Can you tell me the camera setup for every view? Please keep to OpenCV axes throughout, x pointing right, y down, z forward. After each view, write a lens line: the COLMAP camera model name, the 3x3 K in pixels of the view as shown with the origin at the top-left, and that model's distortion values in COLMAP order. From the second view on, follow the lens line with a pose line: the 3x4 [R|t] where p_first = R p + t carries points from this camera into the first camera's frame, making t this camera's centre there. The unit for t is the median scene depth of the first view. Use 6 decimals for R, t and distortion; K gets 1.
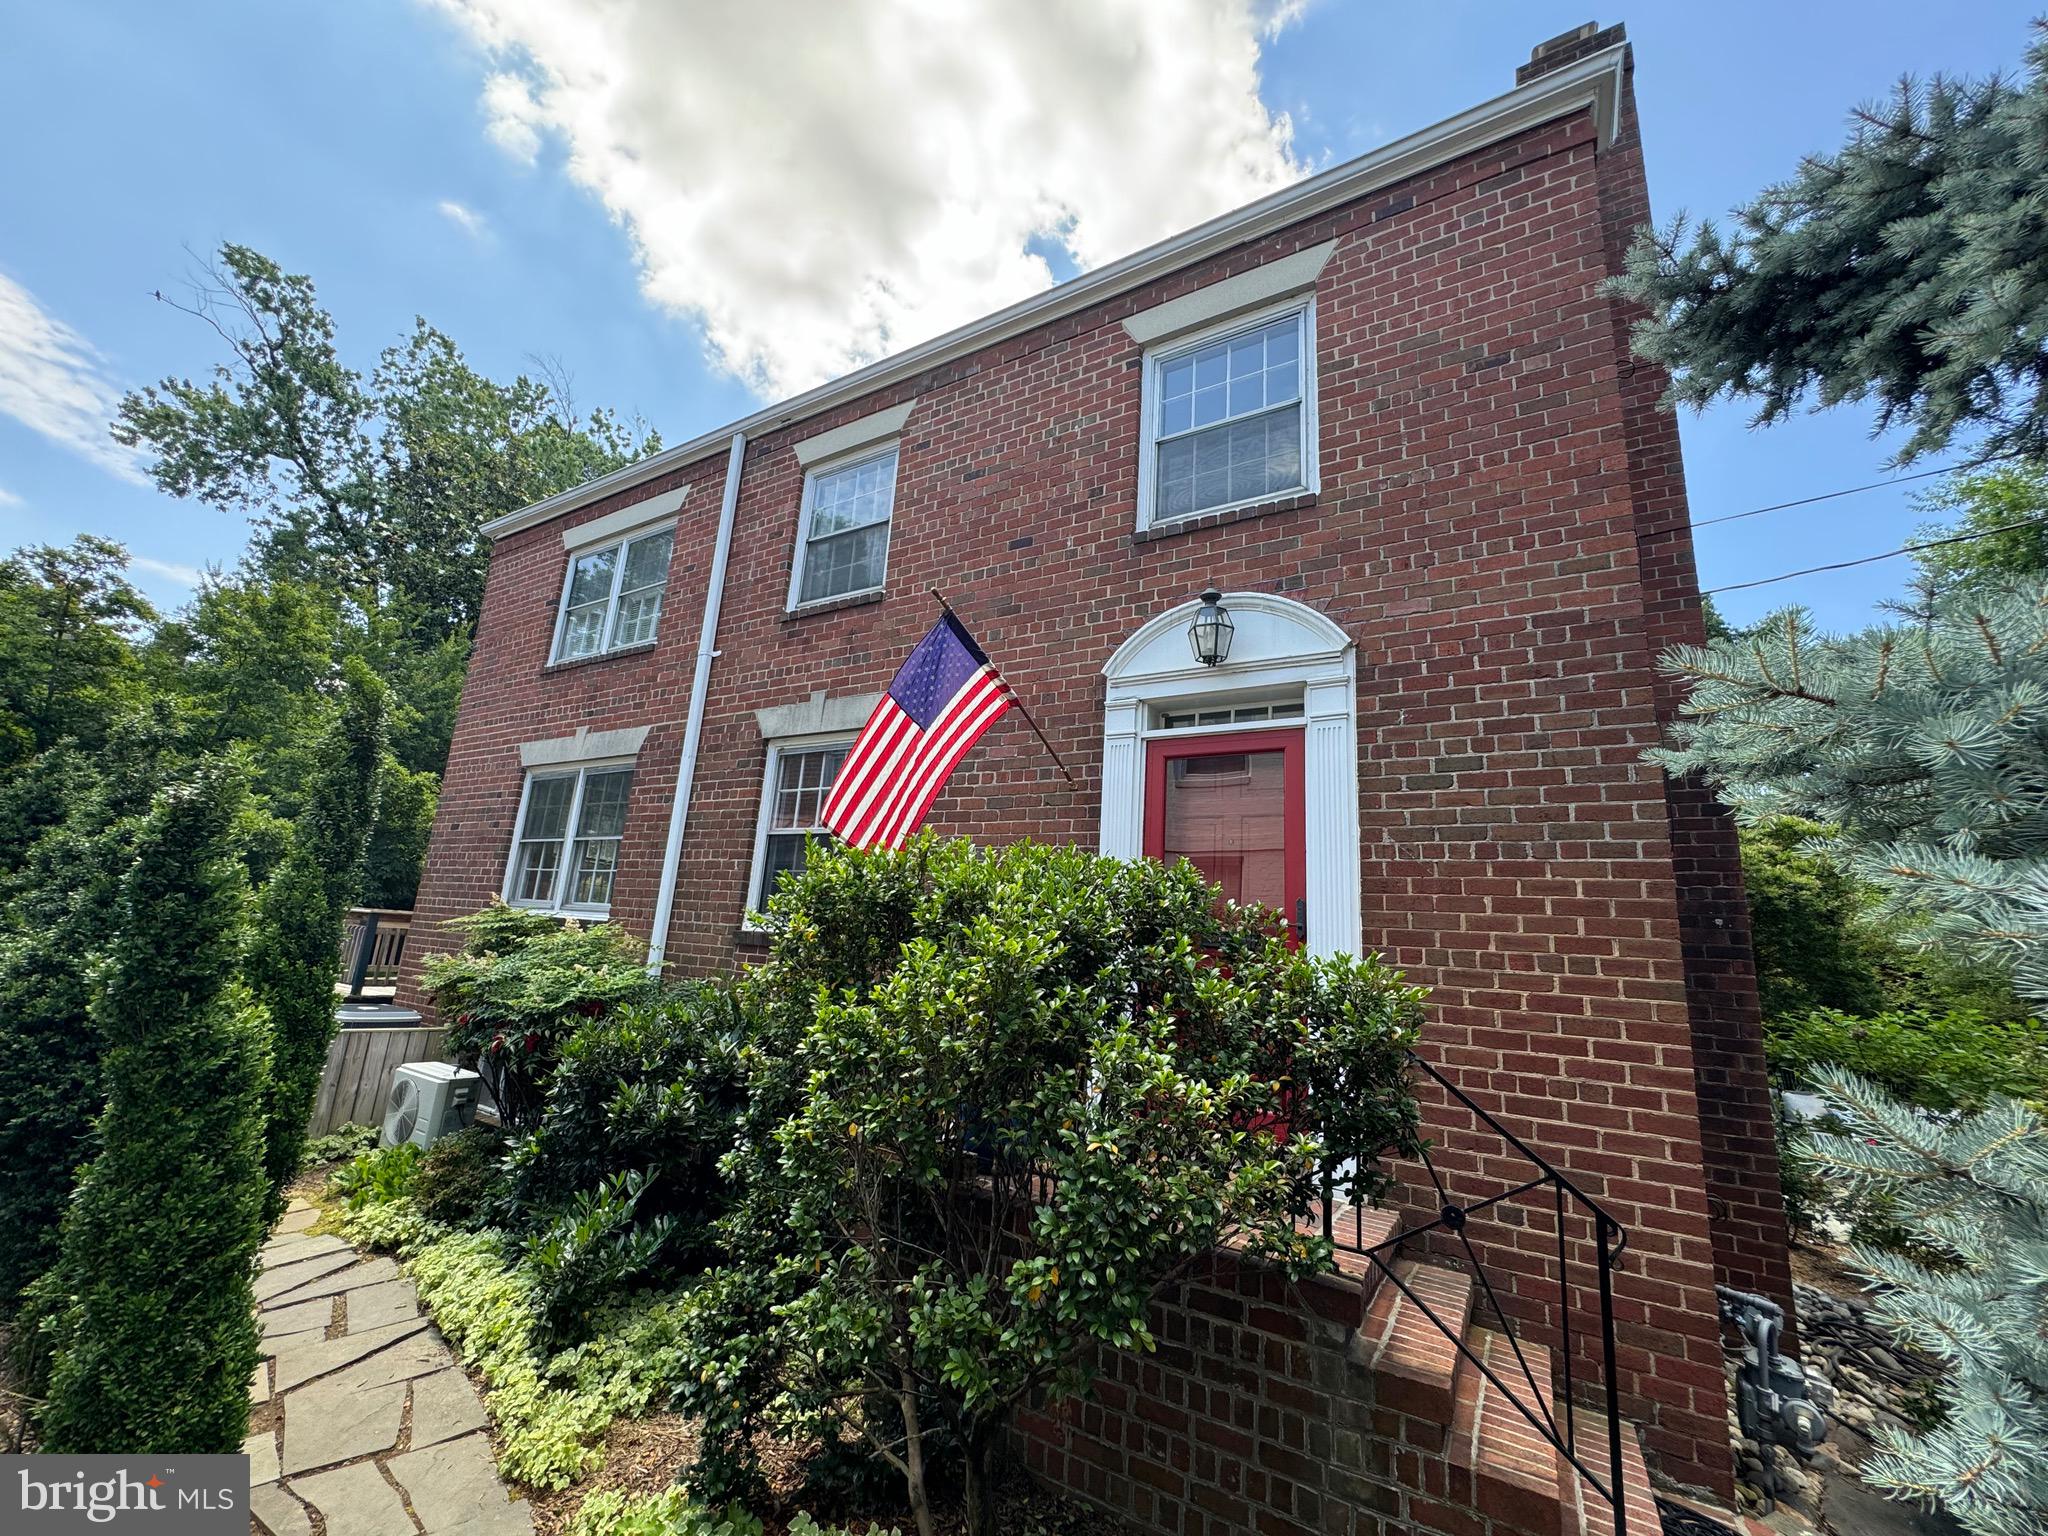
lens RADIAL K [[818.8, 0, 1018.0], [0, 818.8, 763.7], [0, 0, 1]] dist [-0.002924, 0.000474]
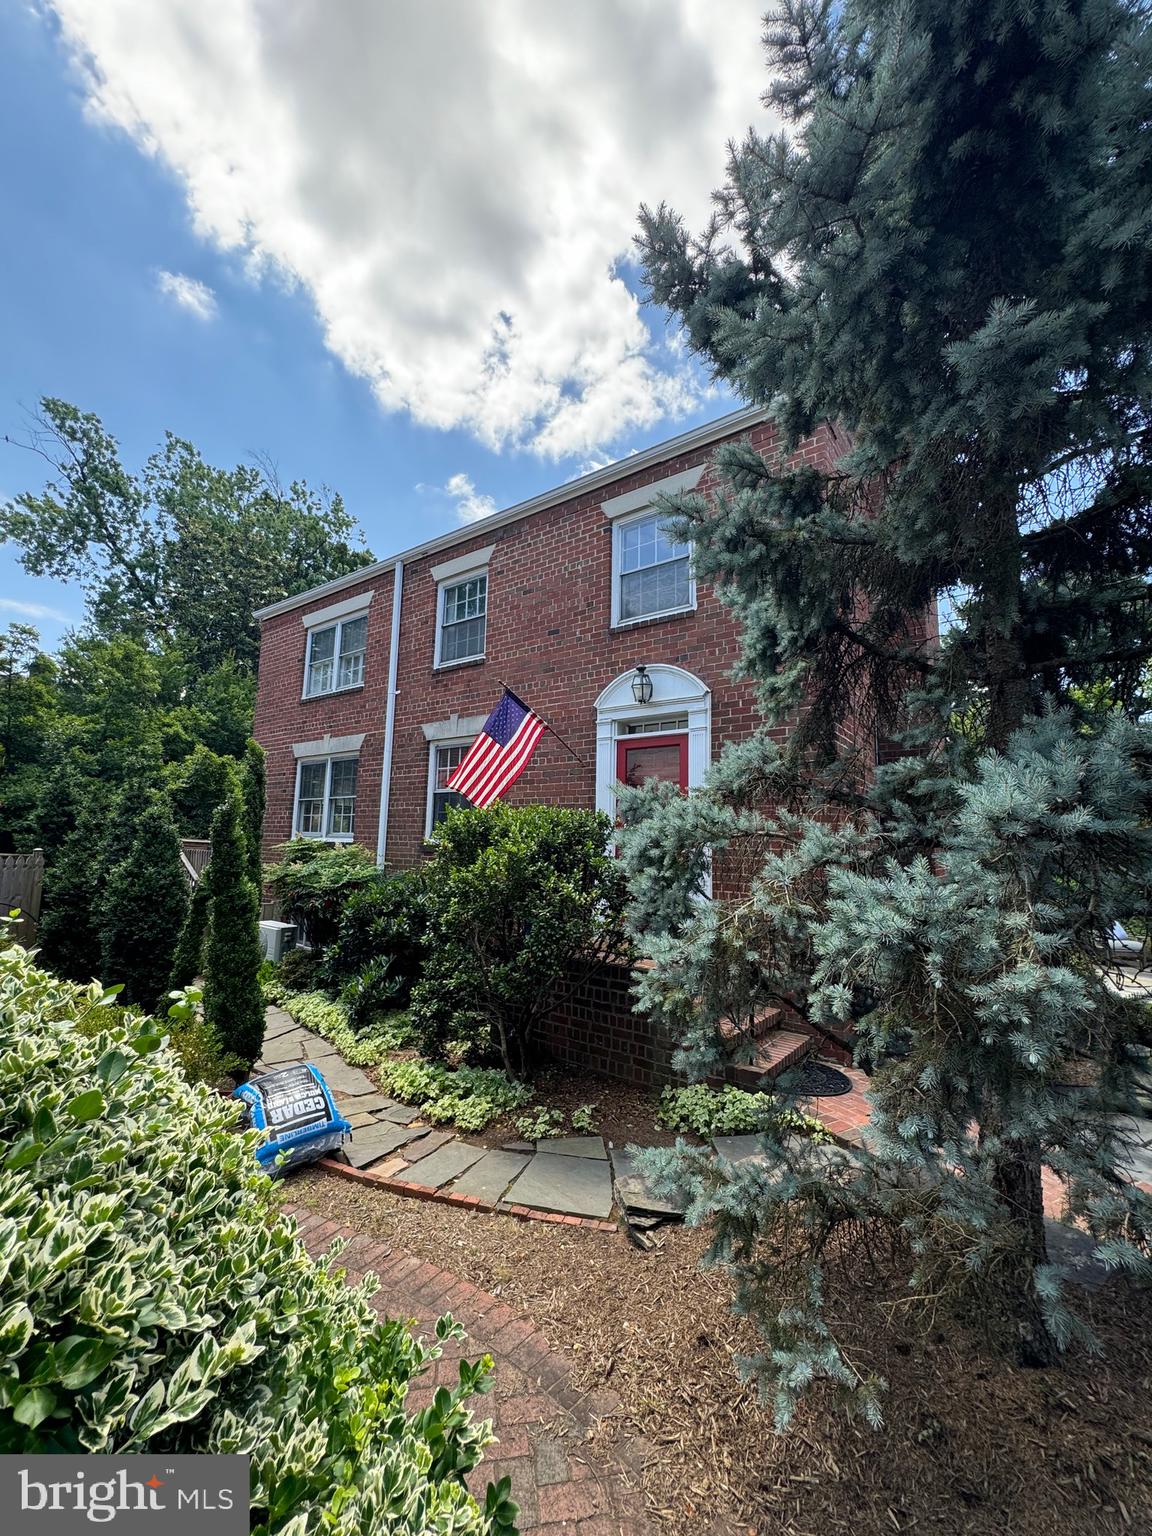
lens RADIAL K [[614.1, 0, 573.1], [0, 614.1, 768.7], [0, 0, 1]] dist [-0.002924, 0.000474]
pose [[0.995156, -0.054208, -0.082010, 0.127095], [0.061867, 0.993655, 0.093930, -0.079765], [0.076398, -0.098549, 0.992195, -0.353473]]
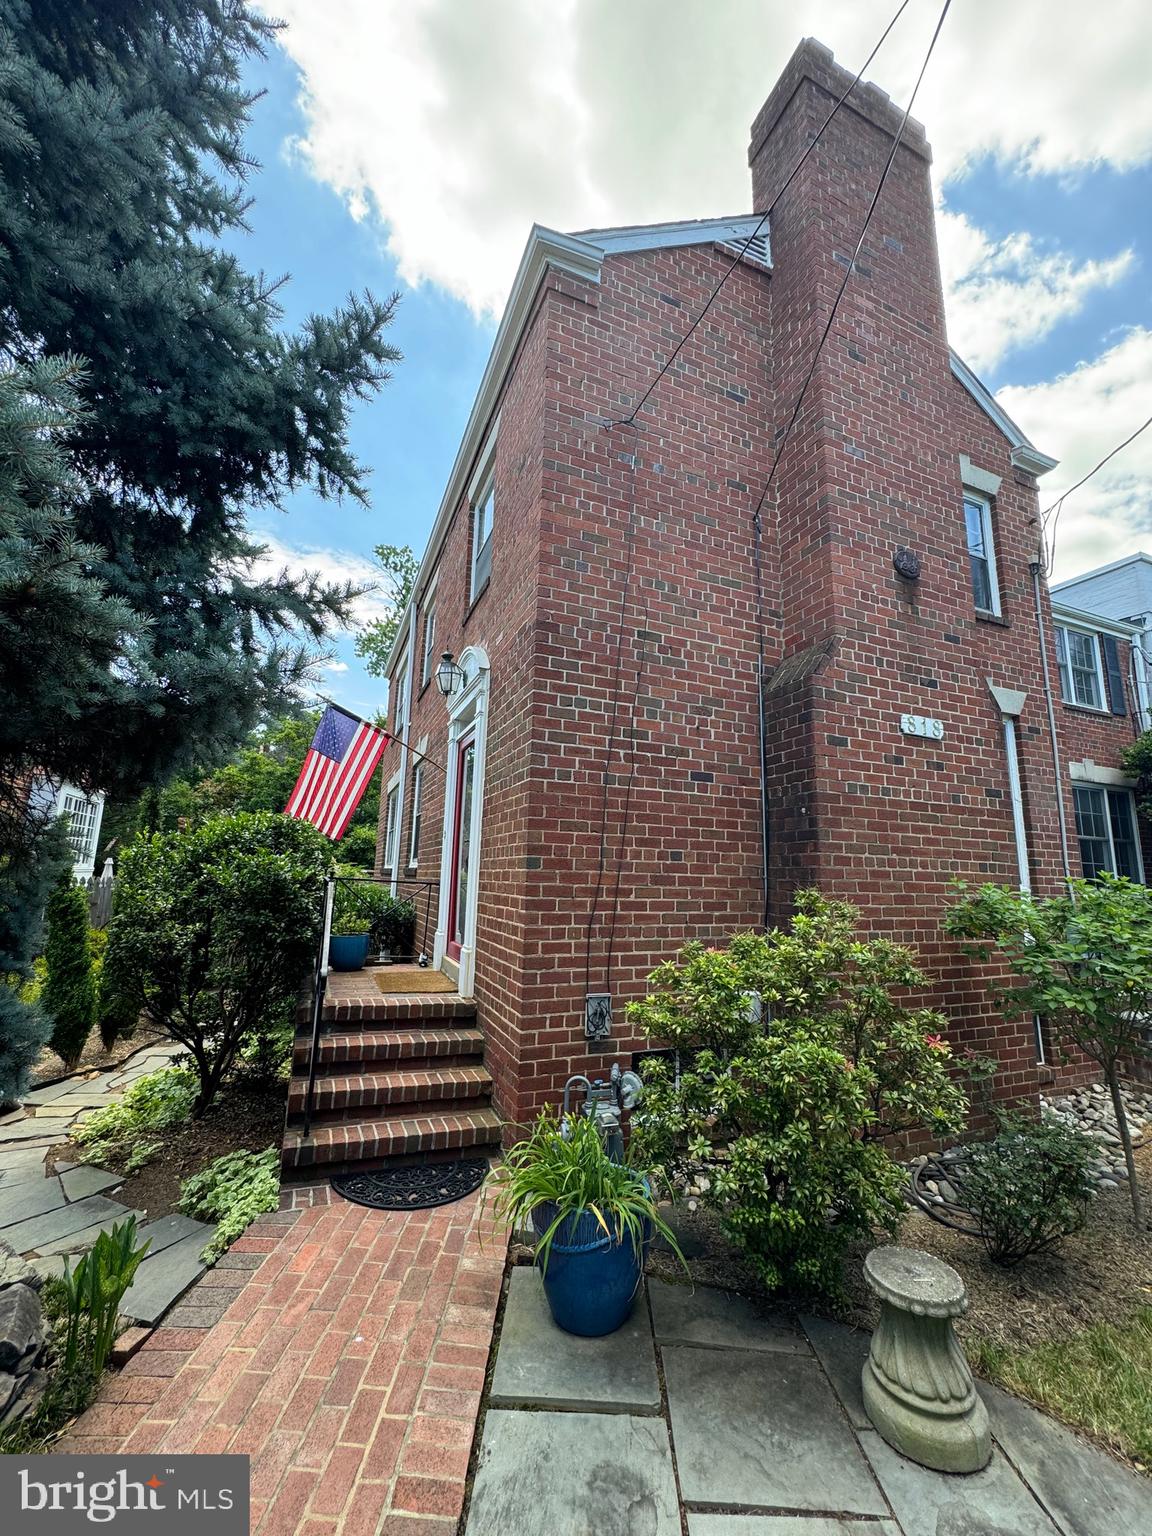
lens RADIAL K [[614.1, 0, 581.7], [0, 614.1, 768.3], [0, 0, 1]] dist [-0.002924, 0.000474]
pose [[0.816483, -0.146490, -0.558477, 0.817436], [0.156931, 0.987169, -0.029508, 0.078949], [0.555634, -0.063550, 0.828995, 0.047932]]
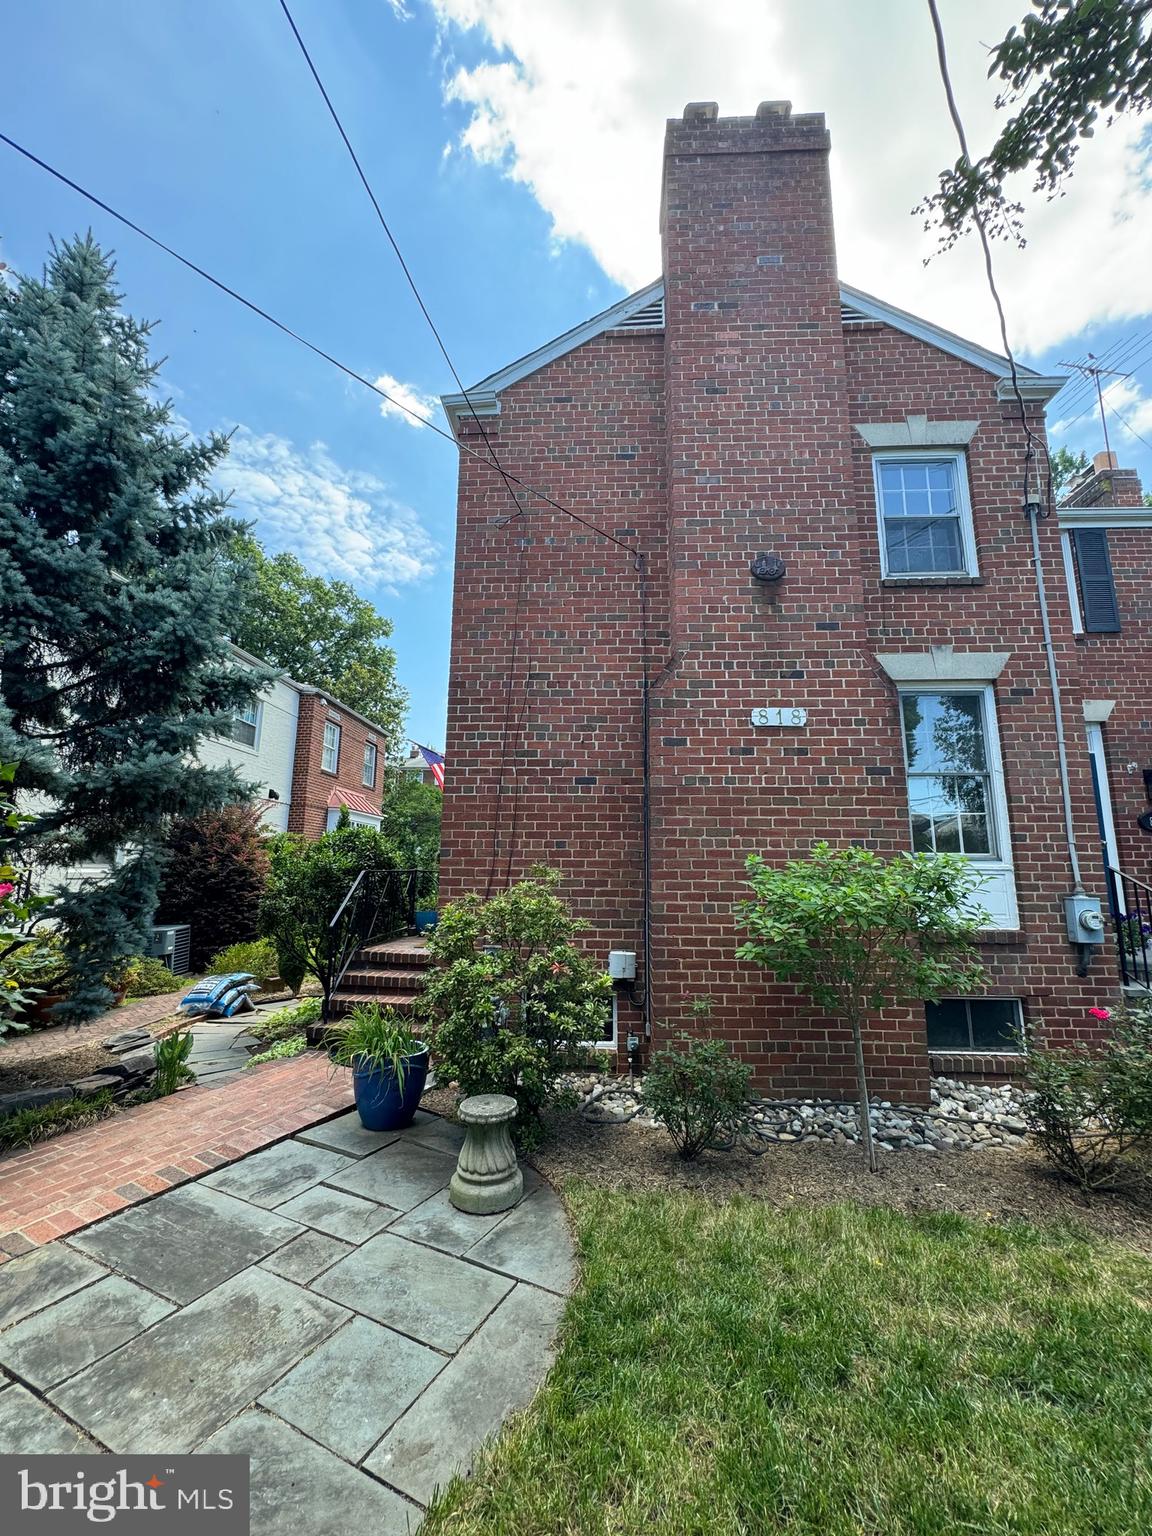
lens RADIAL K [[614.1, 0, 577.1], [0, 614.1, 767.7], [0, 0, 1]] dist [-0.002924, 0.000474]
pose [[0.481866, -0.212560, -0.850072, 1.281969], [0.218071, 0.968699, -0.118608, 0.172519], [0.848675, -0.128223, 0.513137, 0.244512]]
